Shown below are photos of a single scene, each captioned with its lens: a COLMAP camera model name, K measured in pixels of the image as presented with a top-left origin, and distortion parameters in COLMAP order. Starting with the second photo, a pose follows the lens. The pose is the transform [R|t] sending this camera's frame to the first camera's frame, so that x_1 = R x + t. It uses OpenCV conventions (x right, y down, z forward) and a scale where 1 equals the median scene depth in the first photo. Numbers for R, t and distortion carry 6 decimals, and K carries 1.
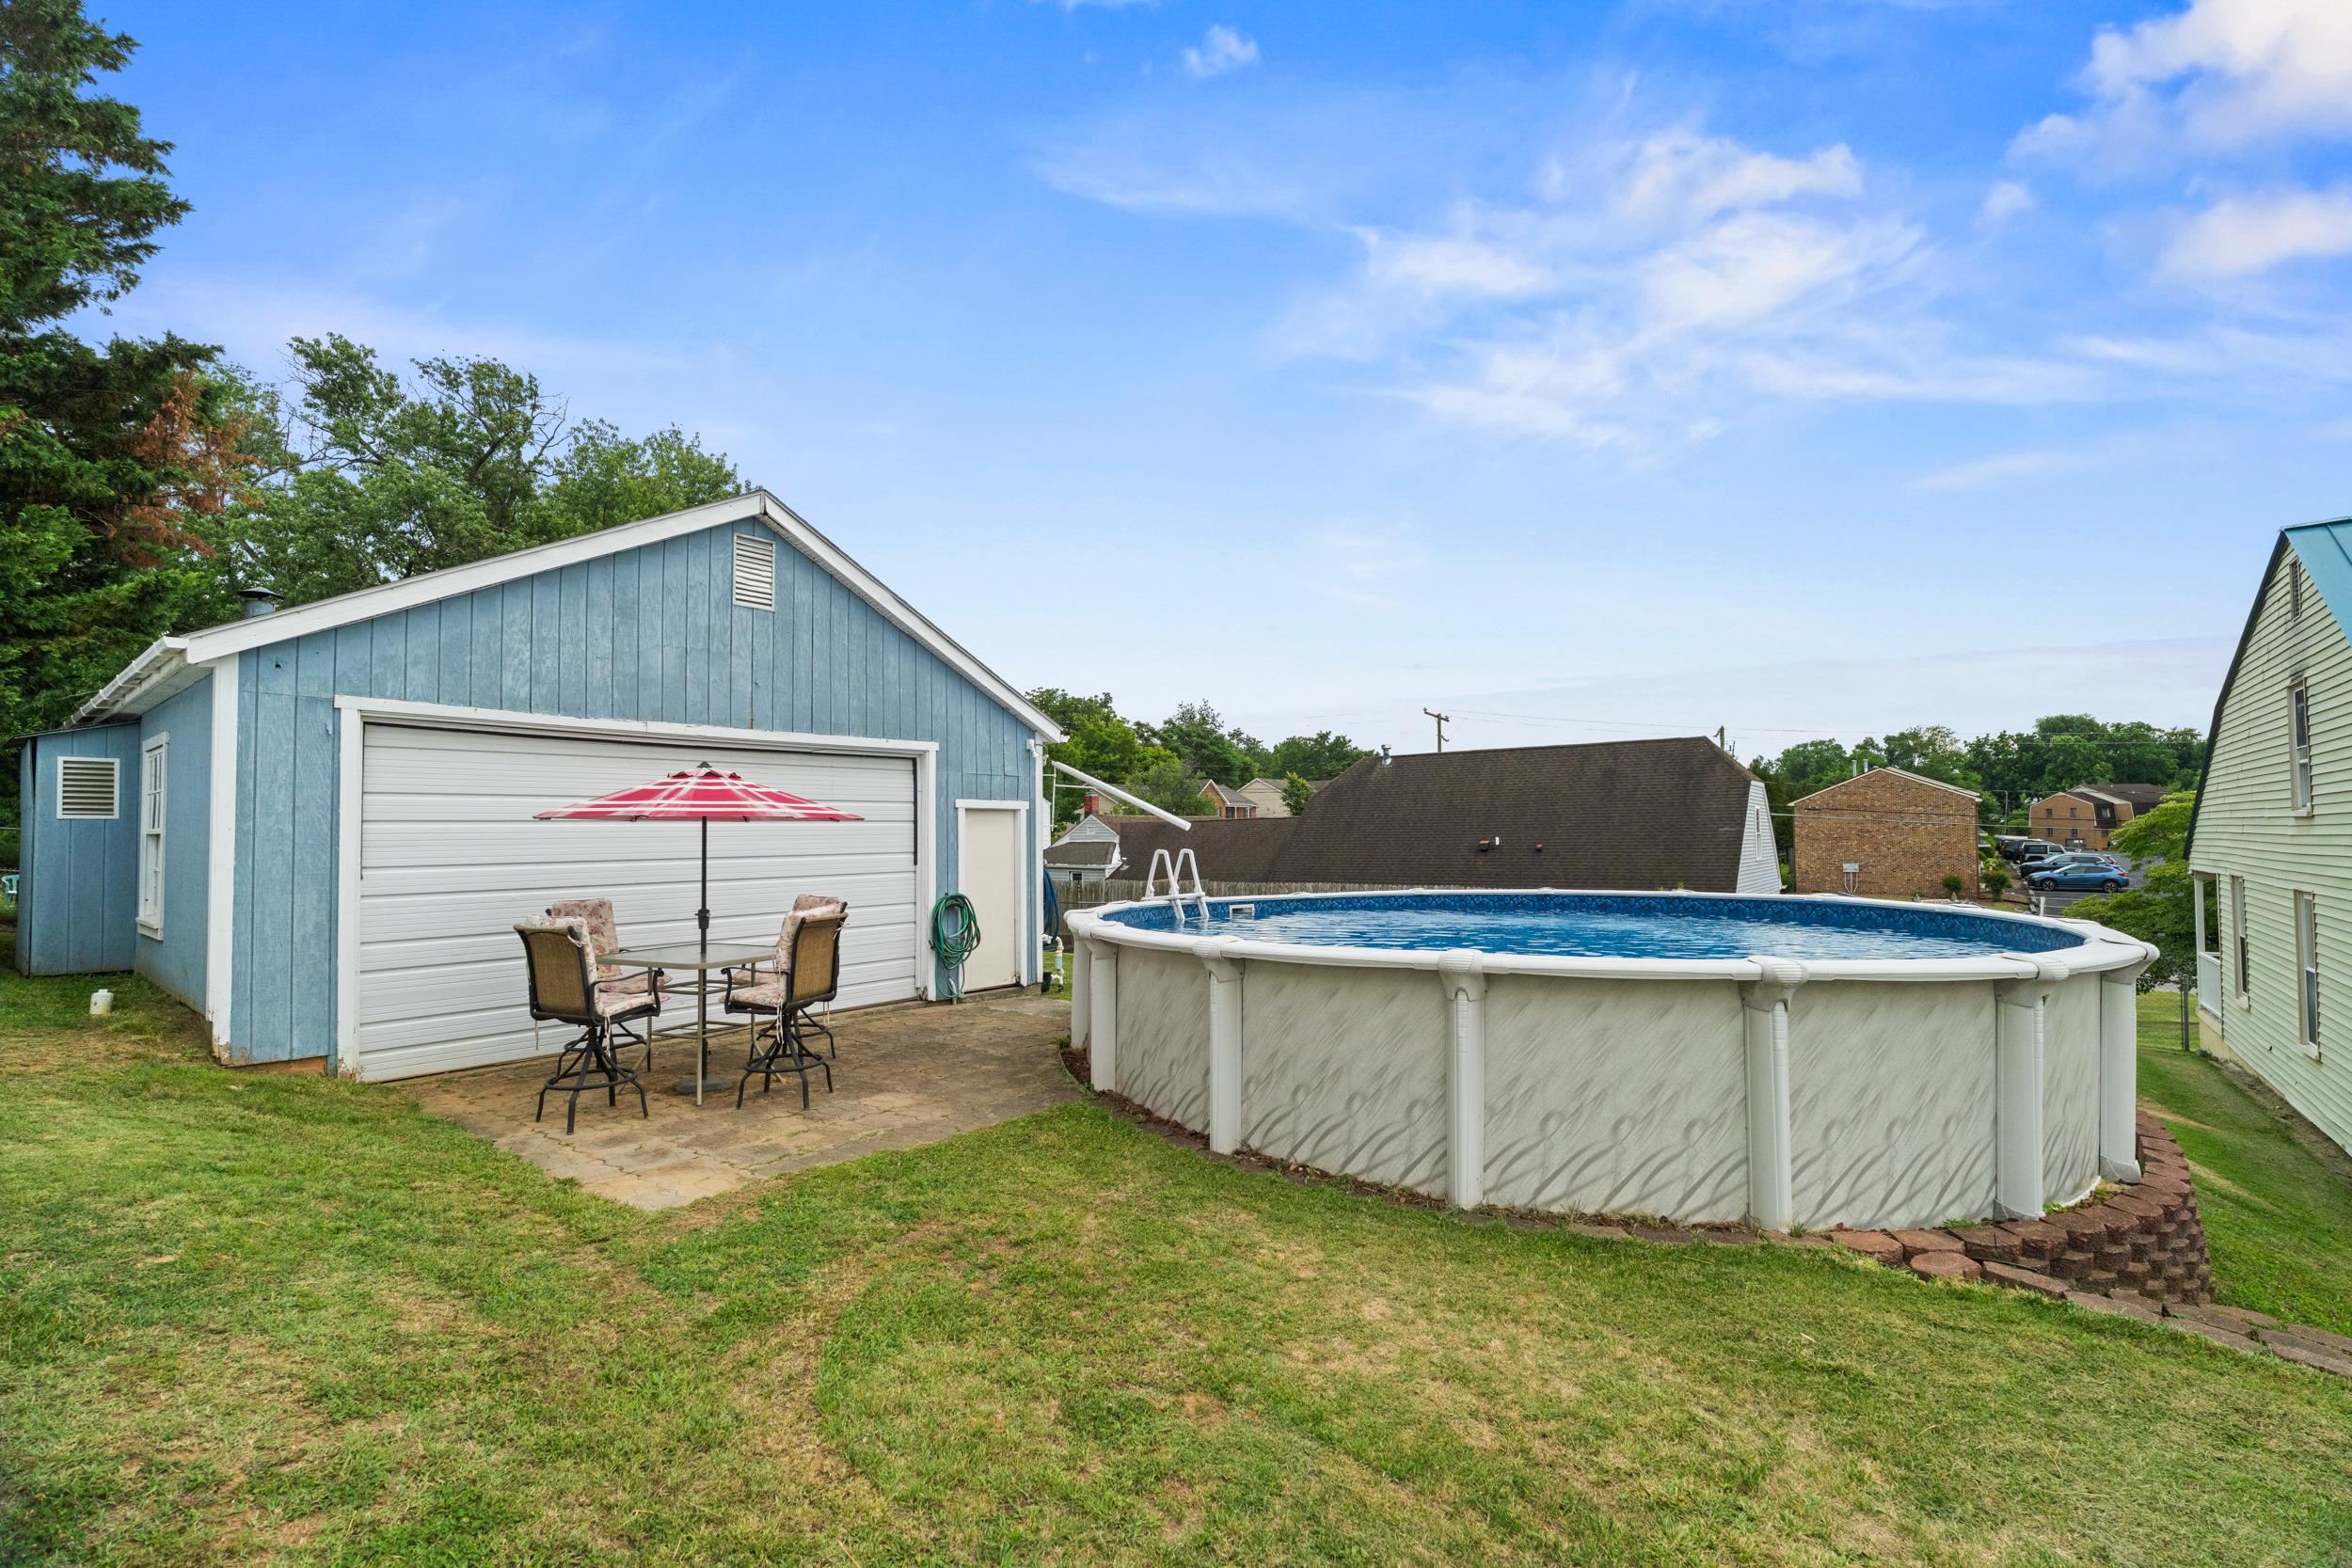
lens RADIAL K [[1033.2, 0, 1164.0], [0, 1033.2, 779.0], [0, 0, 1]] dist [-0.006819, 0.000143]
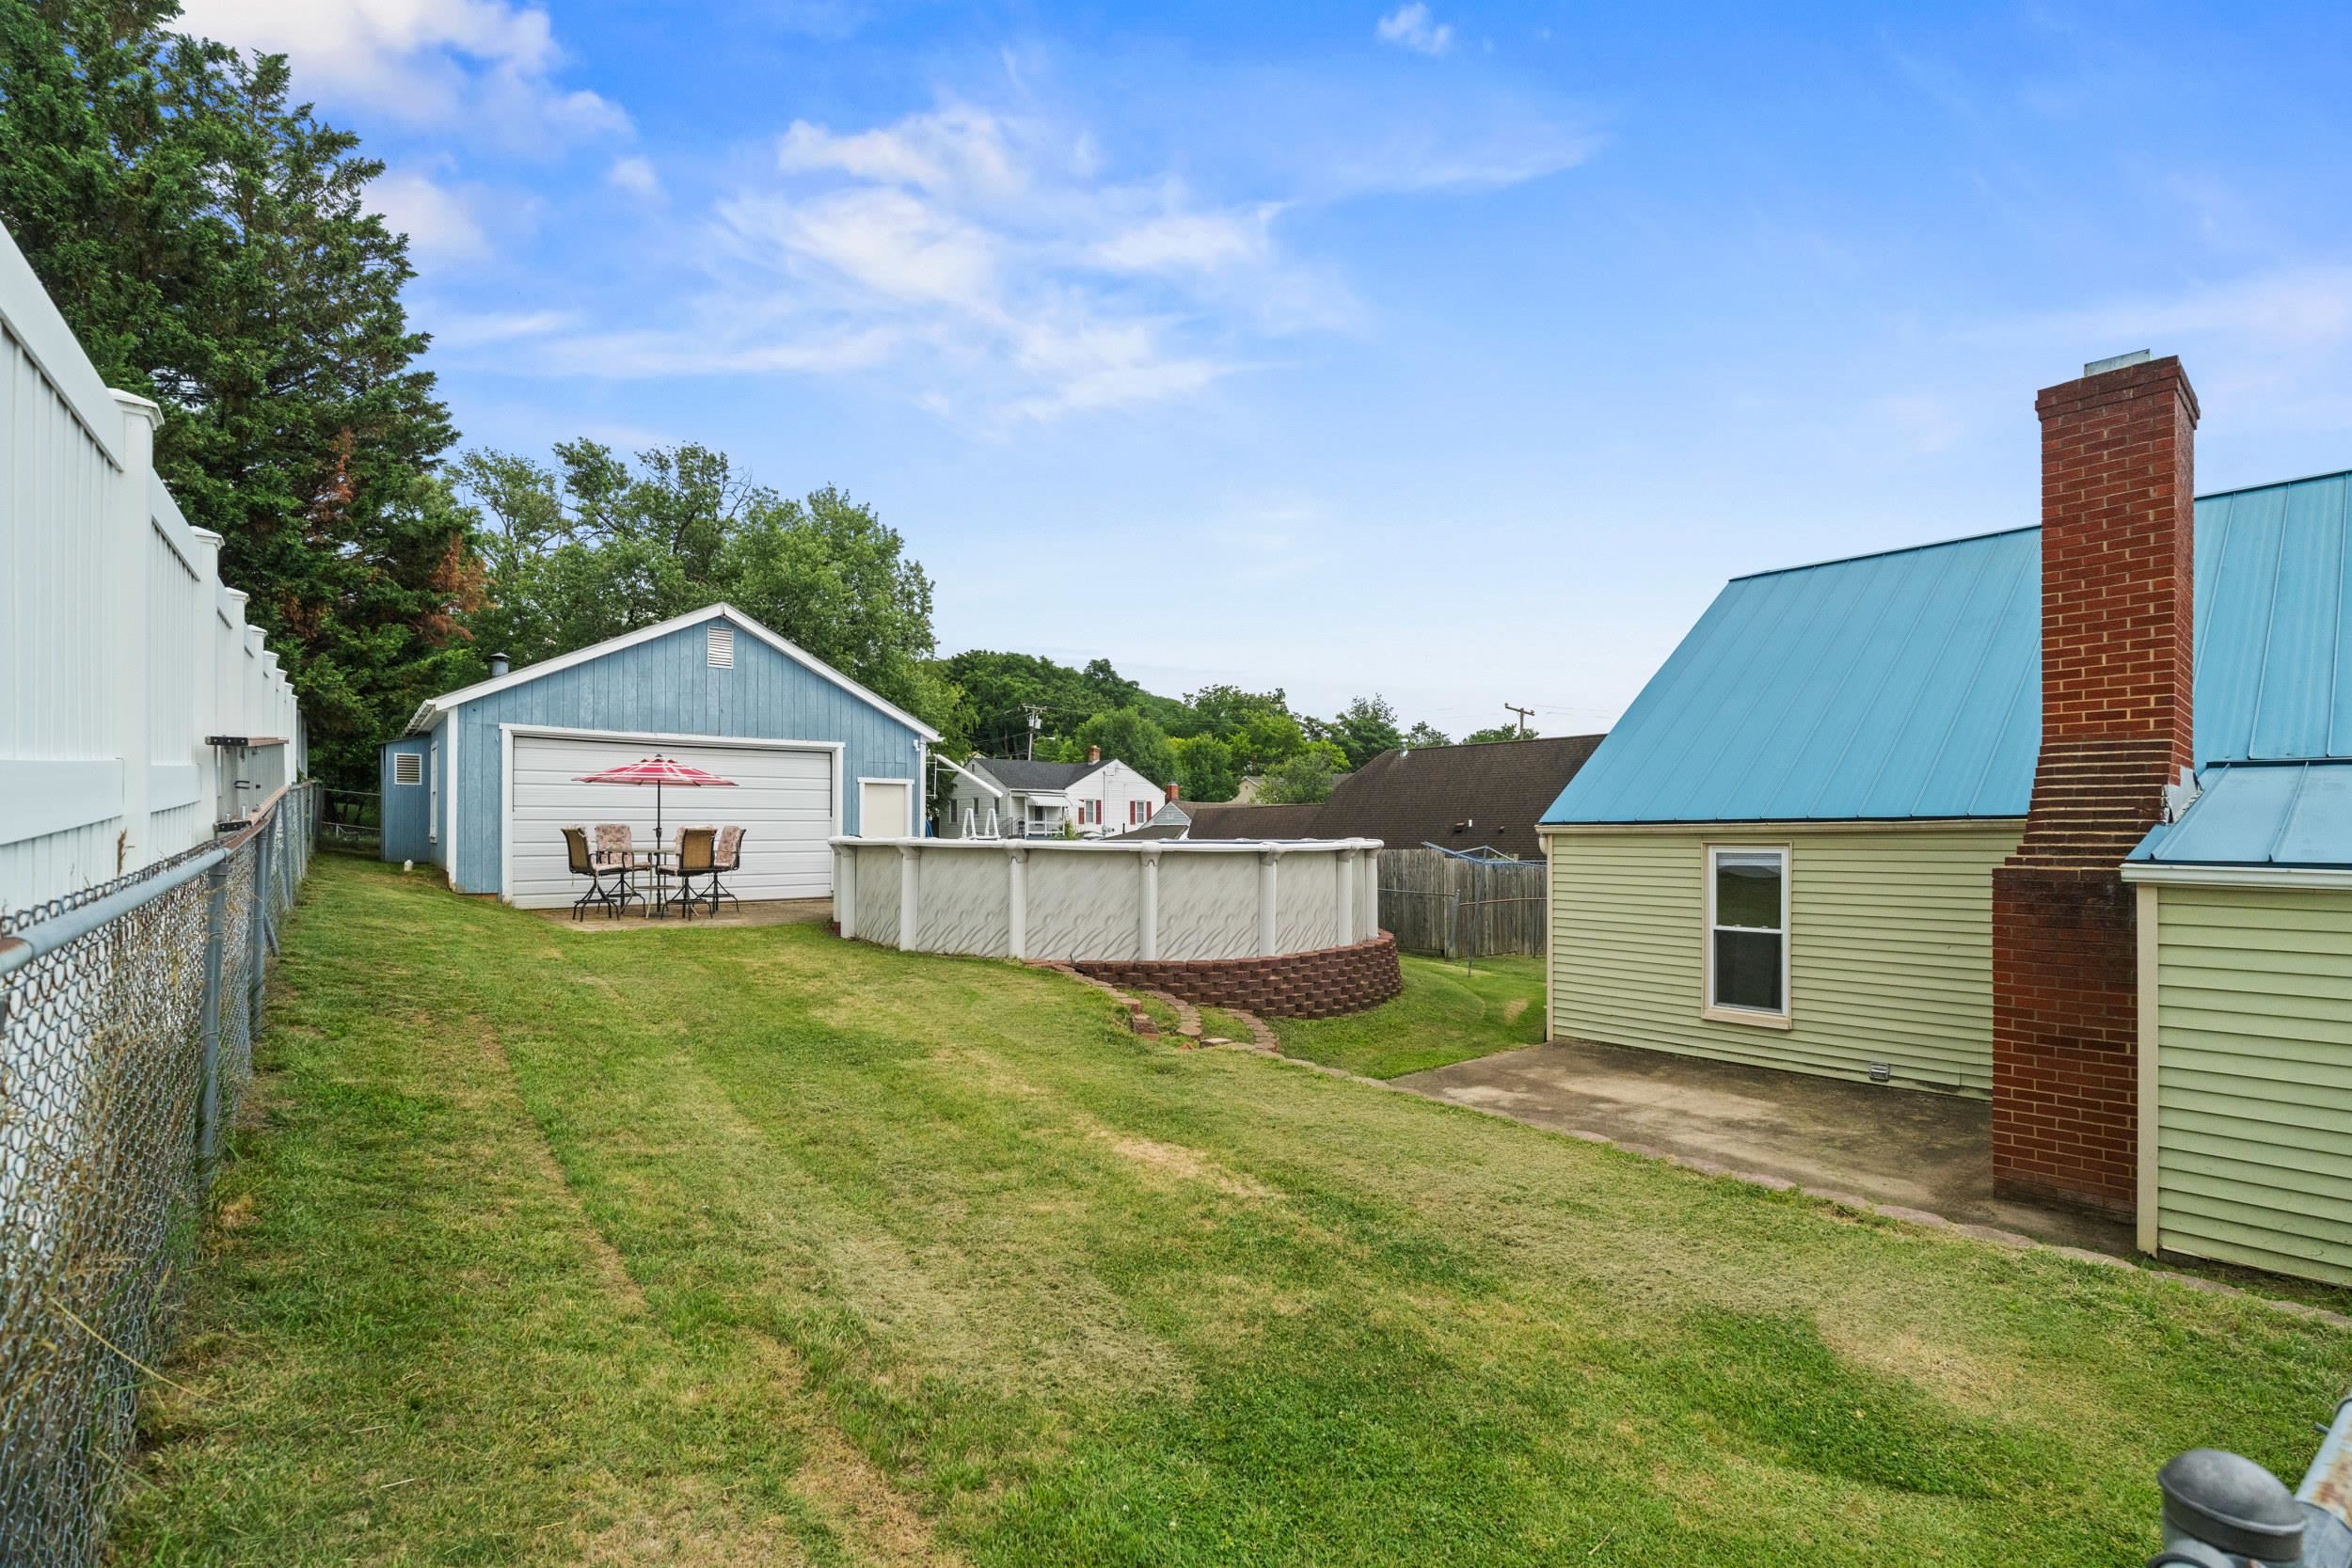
lens RADIAL K [[1027.6, 0, 1149.1], [0, 1027.6, 795.7], [0, 0, 1]] dist [-0.008856, 0.000074]
pose [[0.978242, 0.004187, -0.207426, 0.591885], [0.000276, 0.999769, 0.021486, 0.014094], [0.207468, -0.021075, 0.978015, -0.494516]]
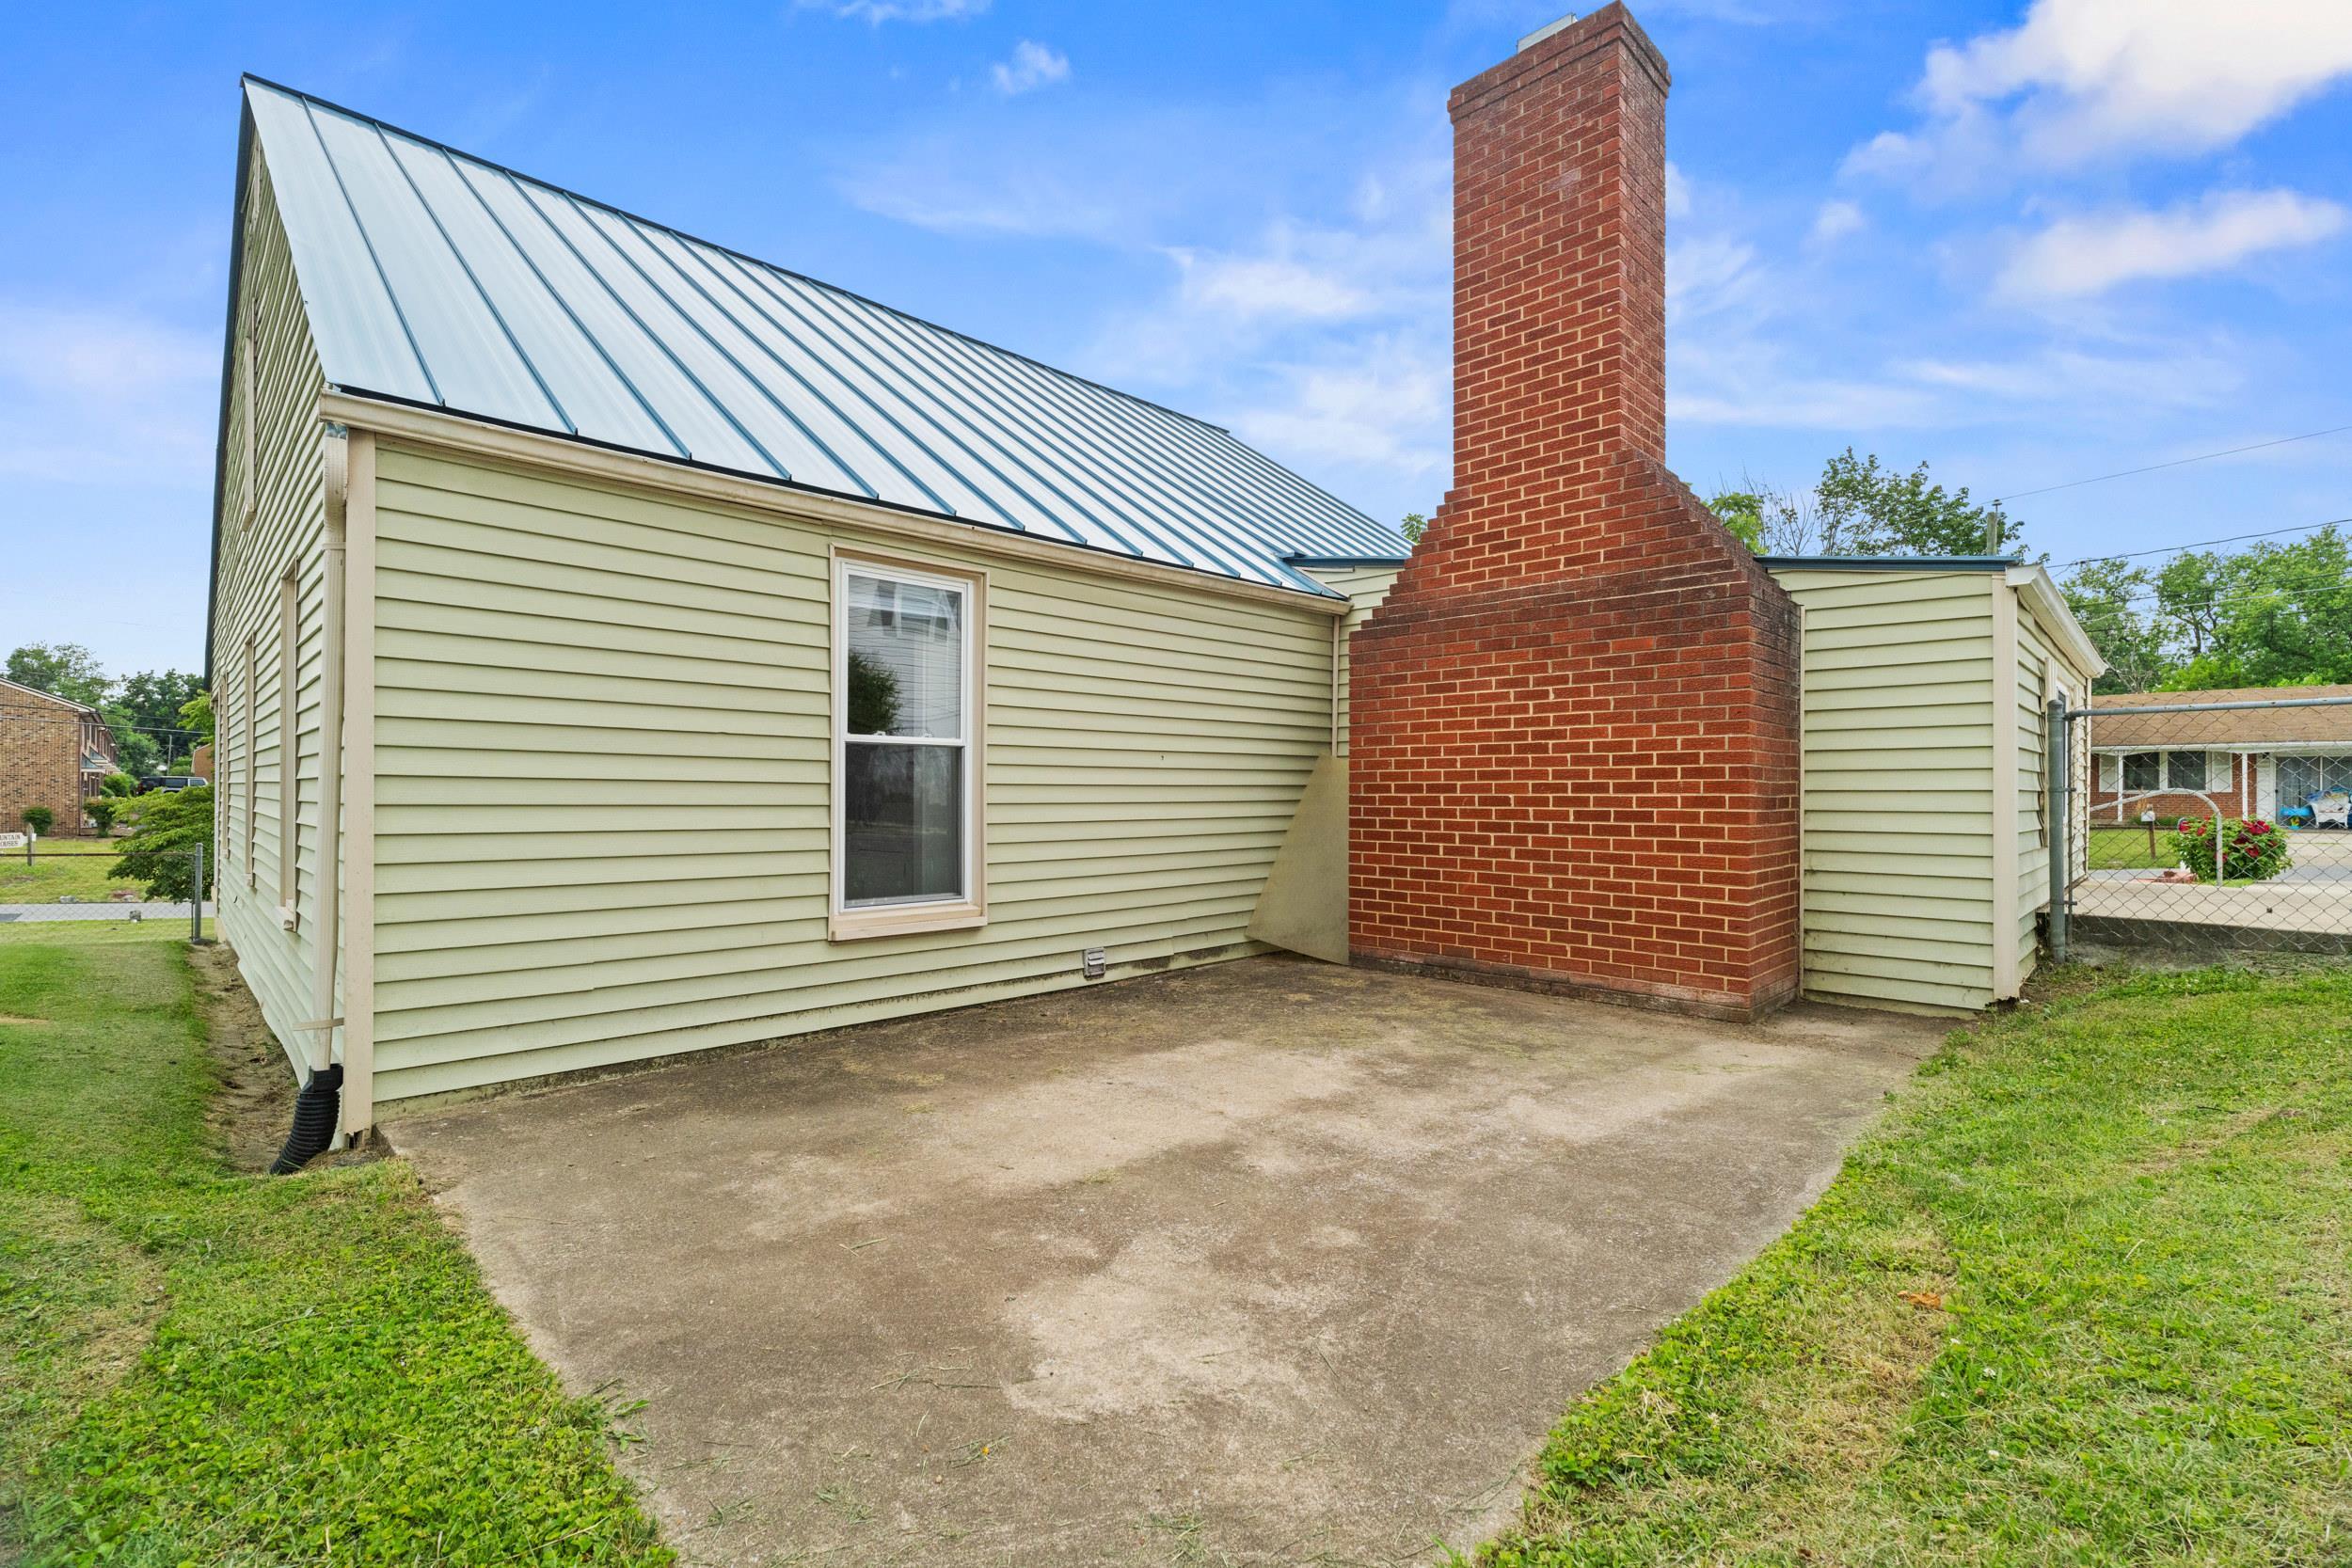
lens RADIAL K [[1070.1, 0, 1176.4], [0, 1070.1, 839.4], [0, 0, 1]] dist [-0.010461, -0.000831]
pose [[0.139257, -0.042439, 0.989347, 0.488403], [-0.047584, 0.997640, 0.049492, 0.163034], [-0.989112, -0.053969, 0.136909, 0.304473]]
